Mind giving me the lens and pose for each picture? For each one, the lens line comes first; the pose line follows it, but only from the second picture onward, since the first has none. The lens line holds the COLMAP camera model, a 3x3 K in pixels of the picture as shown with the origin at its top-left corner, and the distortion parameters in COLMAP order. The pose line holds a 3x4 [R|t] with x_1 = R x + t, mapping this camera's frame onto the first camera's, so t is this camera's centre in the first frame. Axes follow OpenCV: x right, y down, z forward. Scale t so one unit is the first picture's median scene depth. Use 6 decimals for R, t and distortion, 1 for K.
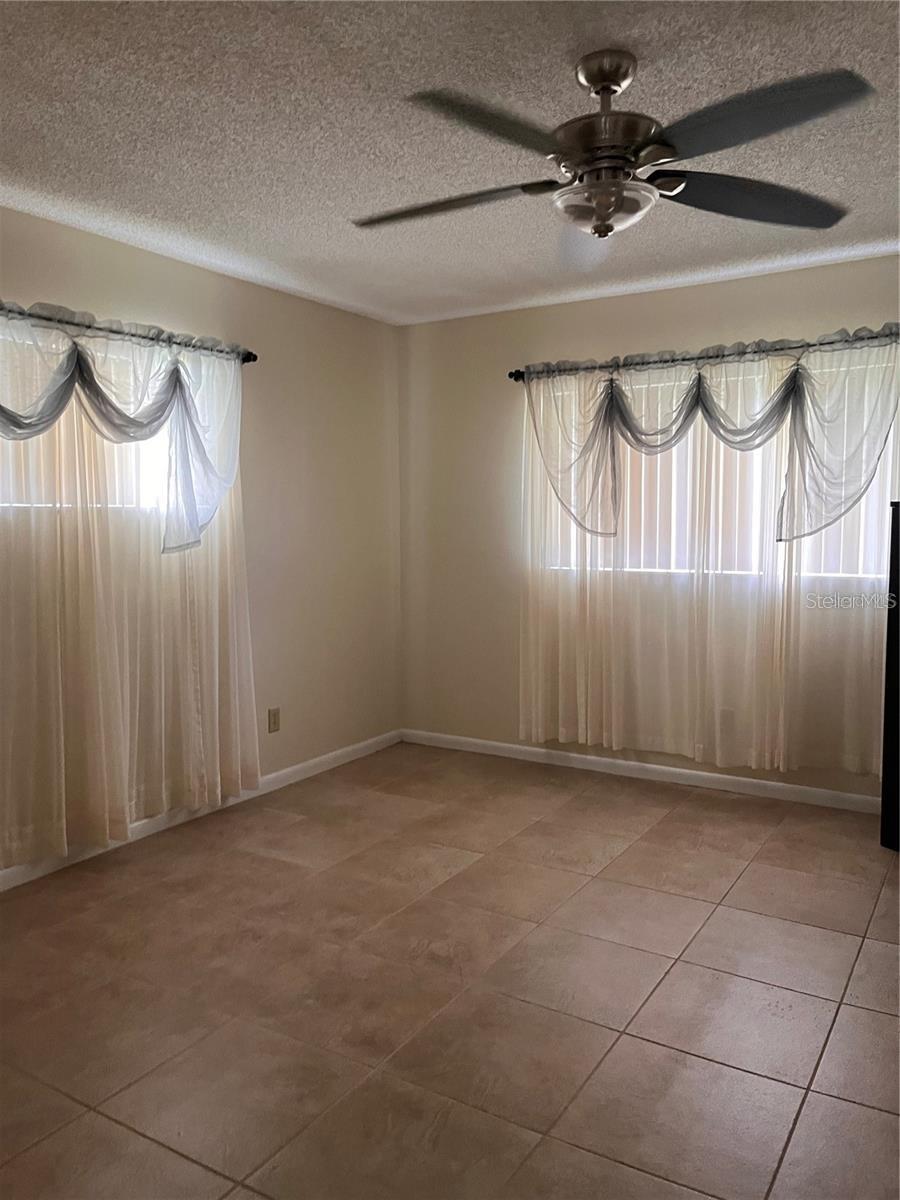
lens RADIAL K [[919.9, 0, 452.4], [0, 919.9, 597.1], [0, 0, 1]] dist [0.030392, -0.085591]
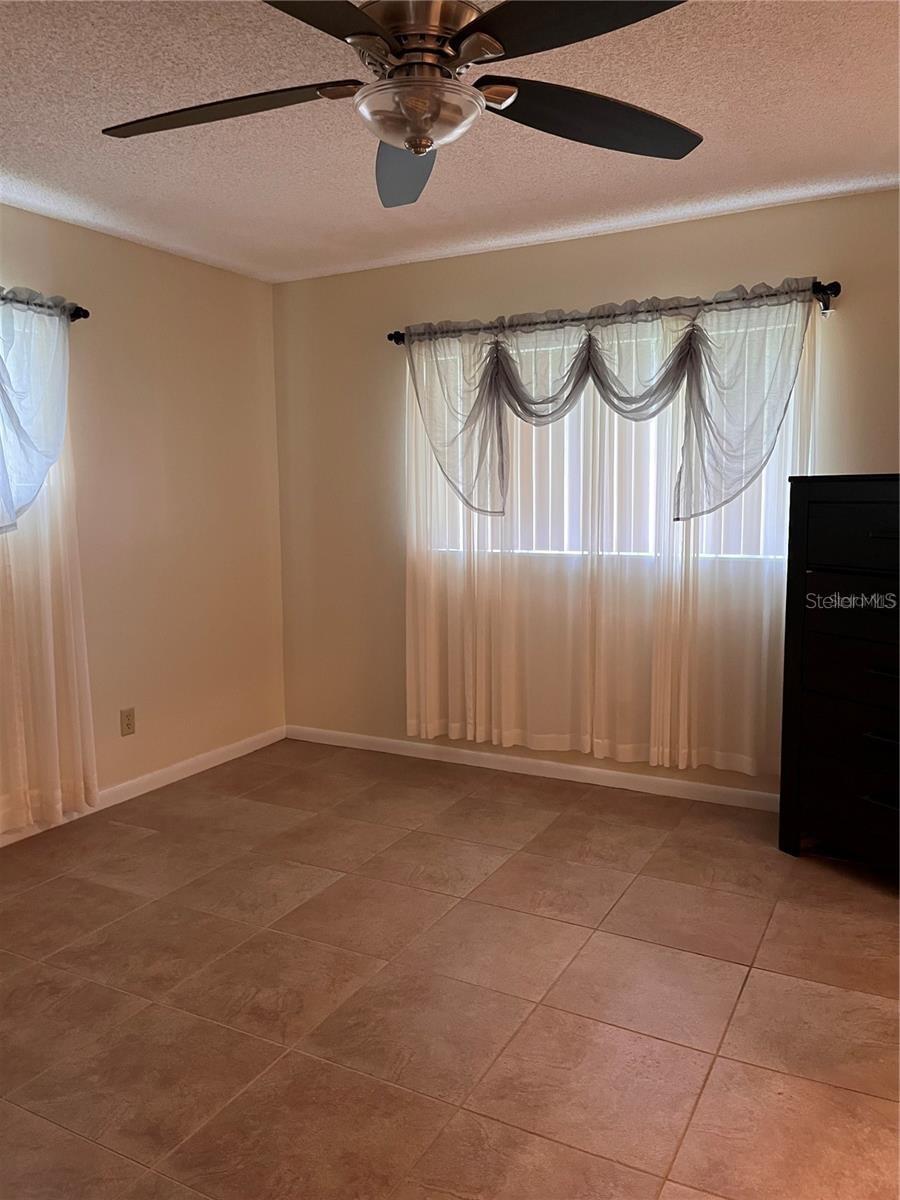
lens RADIAL K [[919.9, 0, 455.0], [0, 919.9, 599.5], [0, 0, 1]] dist [0.030392, -0.085591]
pose [[0.997866, -0.011417, 0.064296, 0.080584], [0.009426, 0.999470, 0.031174, -0.013047], [-0.064618, -0.030501, 0.997444, 0.102631]]
